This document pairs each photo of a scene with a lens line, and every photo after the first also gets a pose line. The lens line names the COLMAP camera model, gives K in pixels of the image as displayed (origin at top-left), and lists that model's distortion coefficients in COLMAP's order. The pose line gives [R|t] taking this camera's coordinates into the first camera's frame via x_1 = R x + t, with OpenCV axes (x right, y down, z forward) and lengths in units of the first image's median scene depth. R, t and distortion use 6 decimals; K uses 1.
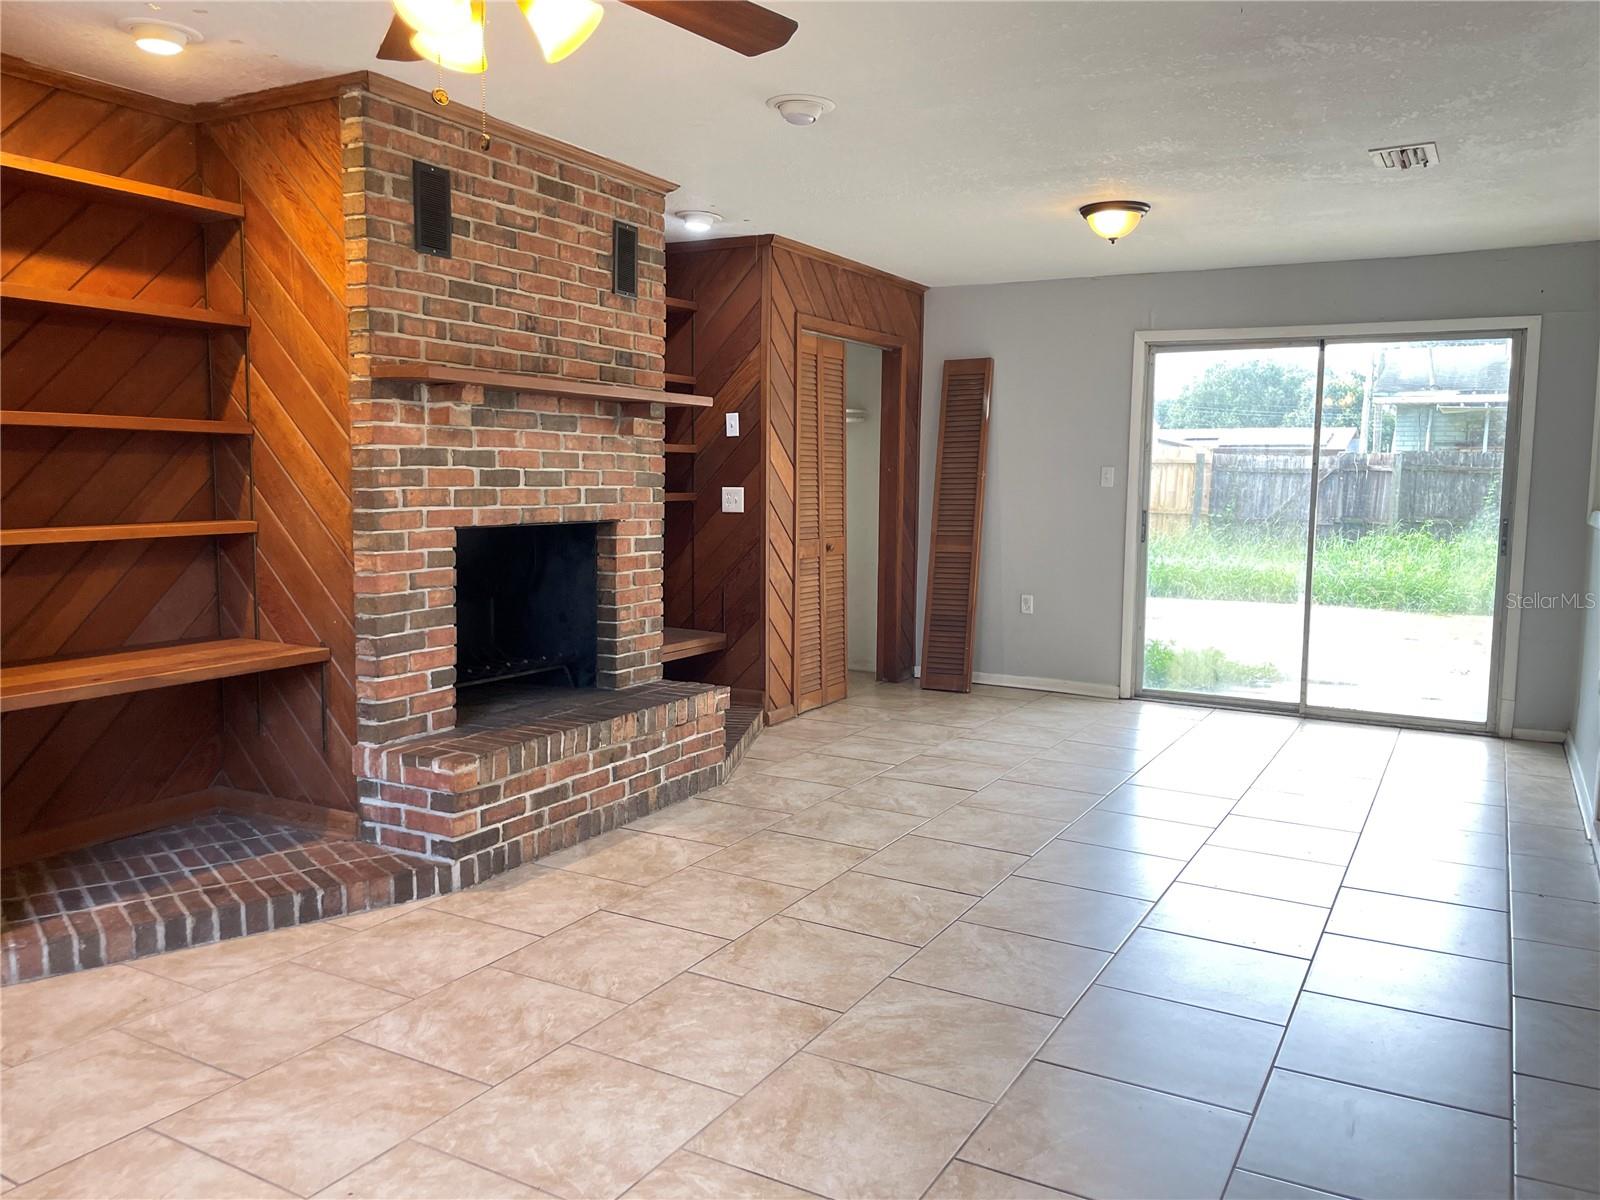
lens RADIAL K [[1226.5, 0, 806.9], [0, 1226.5, 599.2], [0, 0, 1]] dist [0.120691, -0.195777]
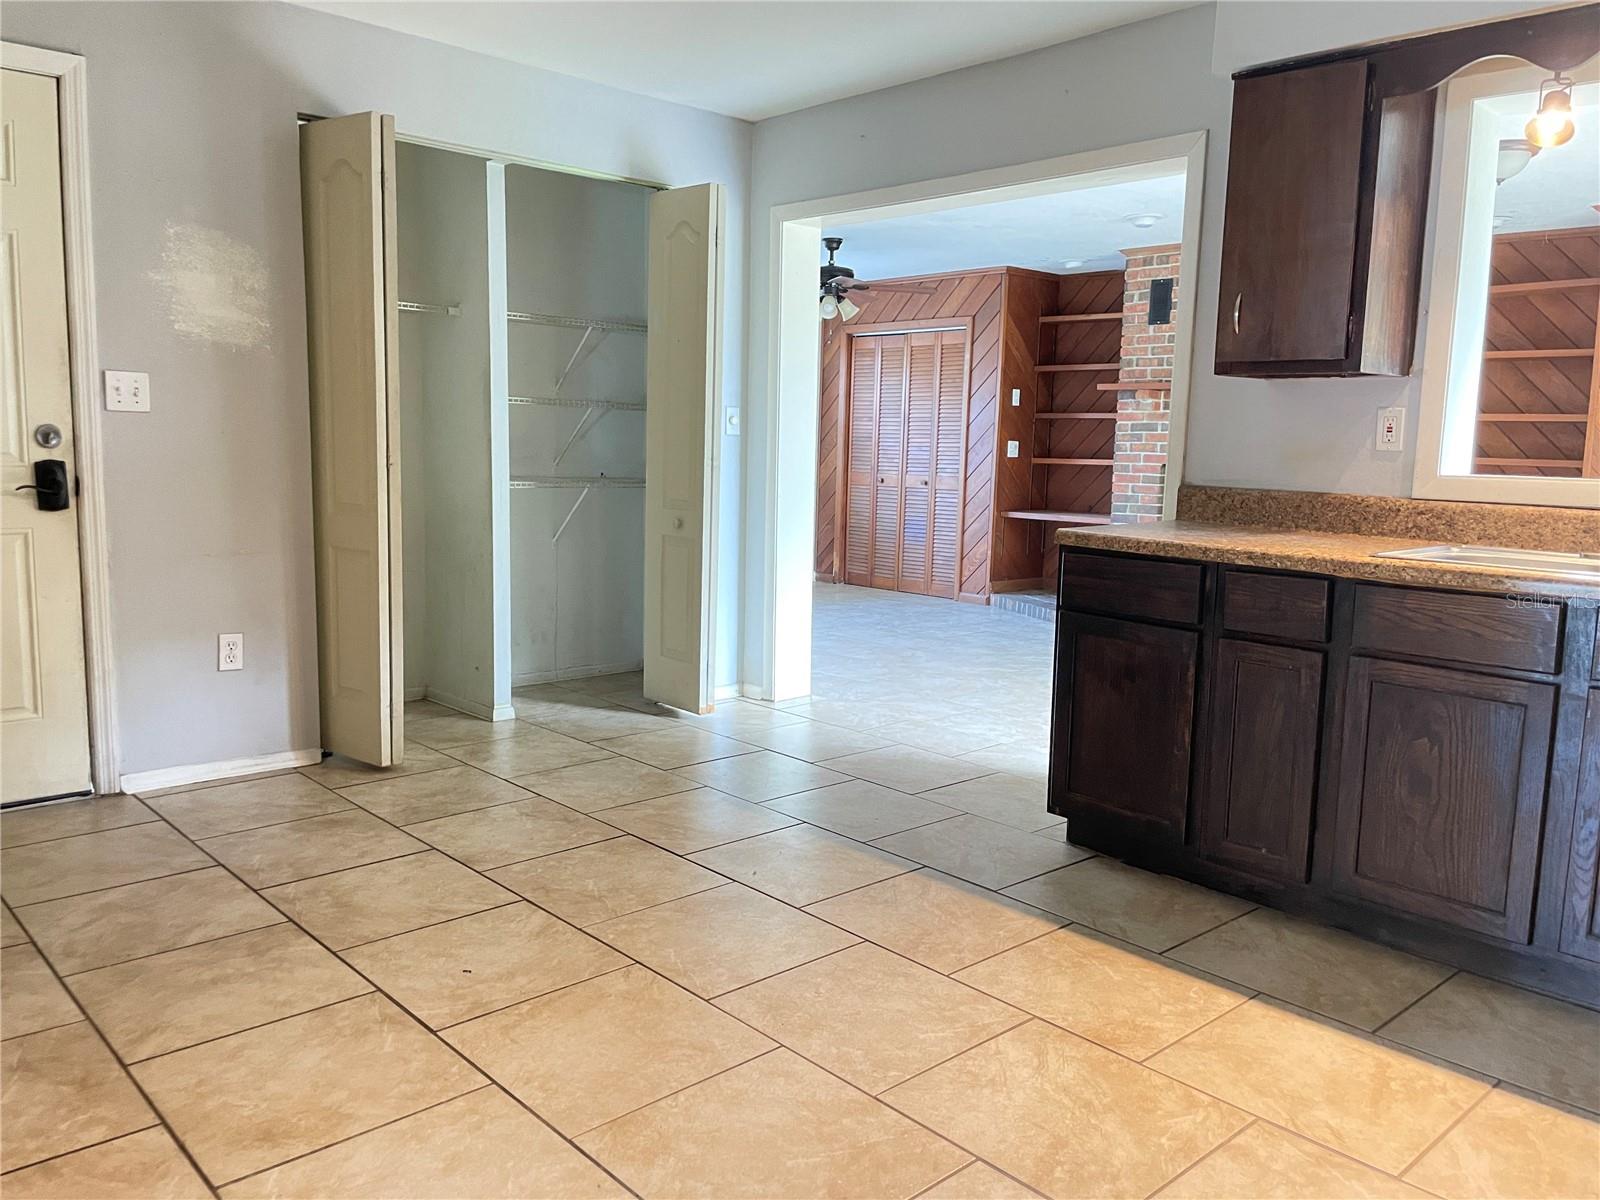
lens RADIAL K [[1232.4, 0, 833.0], [0, 1232.4, 587.1], [0, 0, 1]] dist [0.178911, -0.206963]
pose [[-0.307914, 0.089465, -0.947199, 1.612811], [-0.130046, 0.982267, 0.135052, -0.061751], [0.942485, 0.164764, -0.290819, 1.049555]]
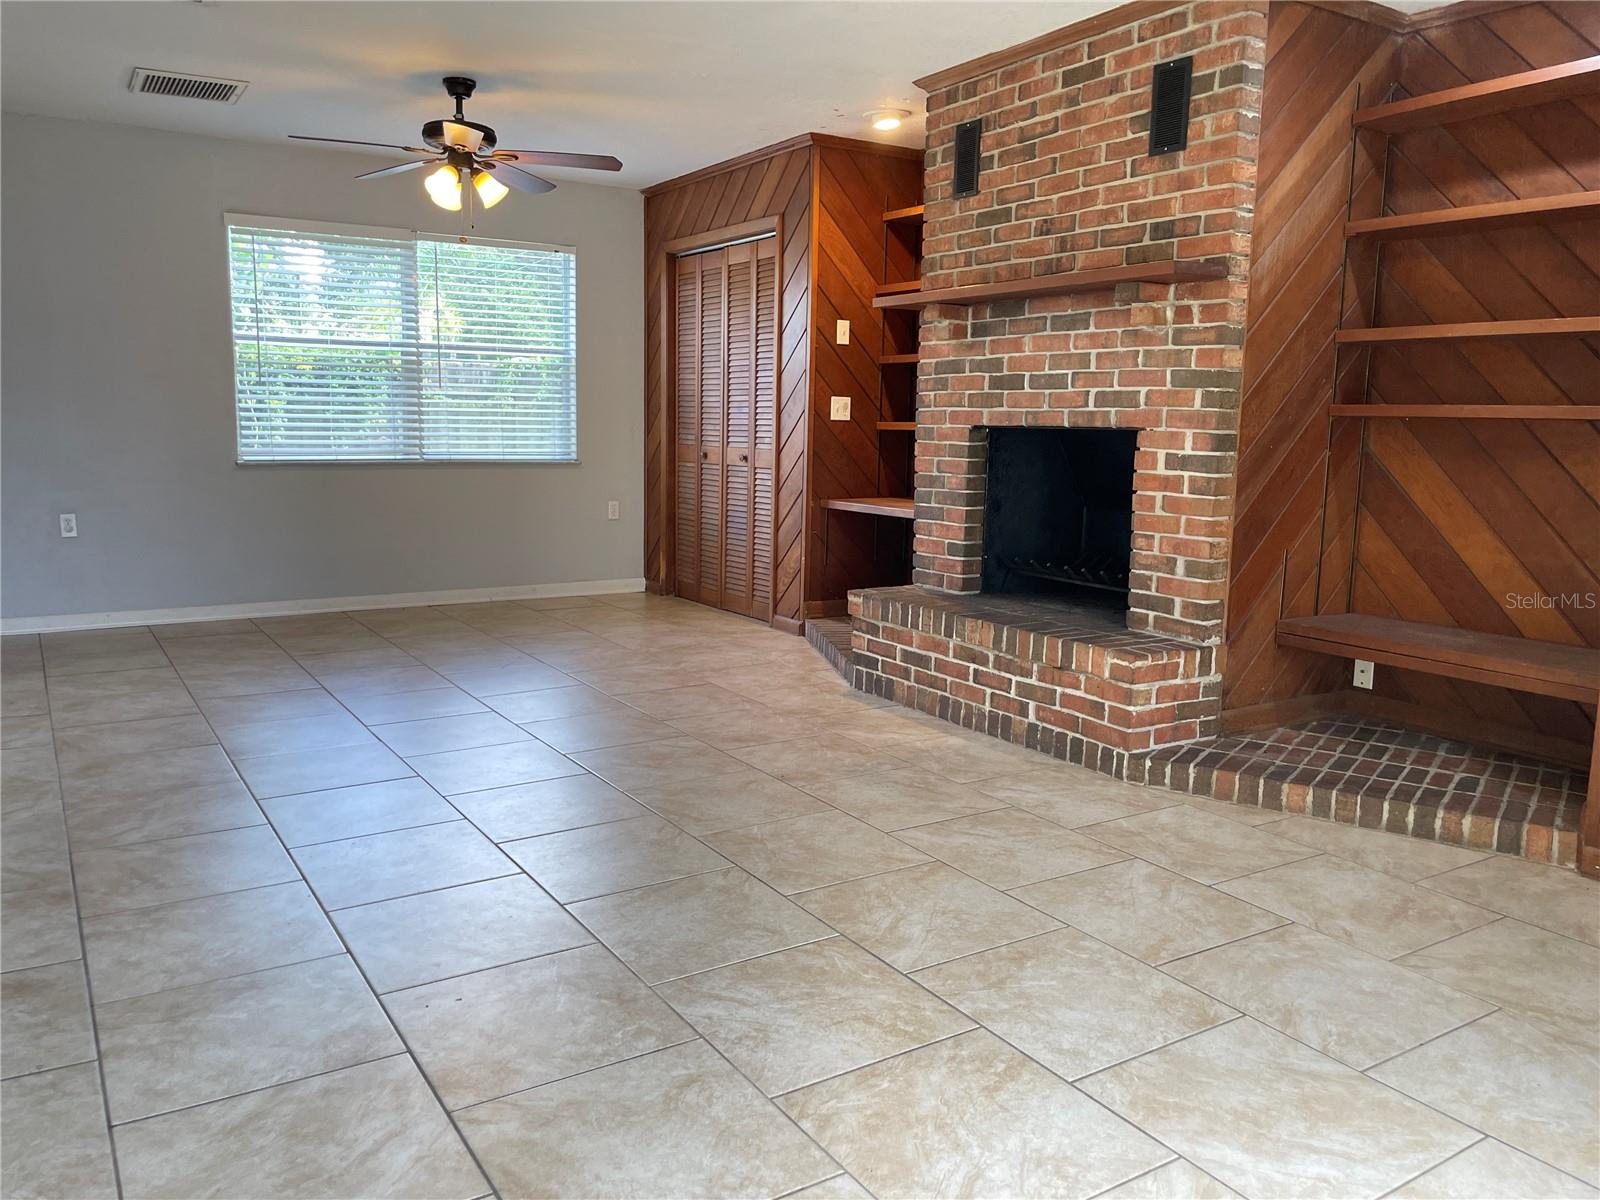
lens RADIAL K [[1226.5, 0, 806.9], [0, 1226.5, 599.2], [0, 0, 1]] dist [0.120691, -0.195777]
pose [[-0.481304, 0.106878, -0.870013, 0.788881], [-0.115027, 0.976255, 0.183563, -0.088784], [0.868974, 0.188425, -0.457582, 1.352232]]
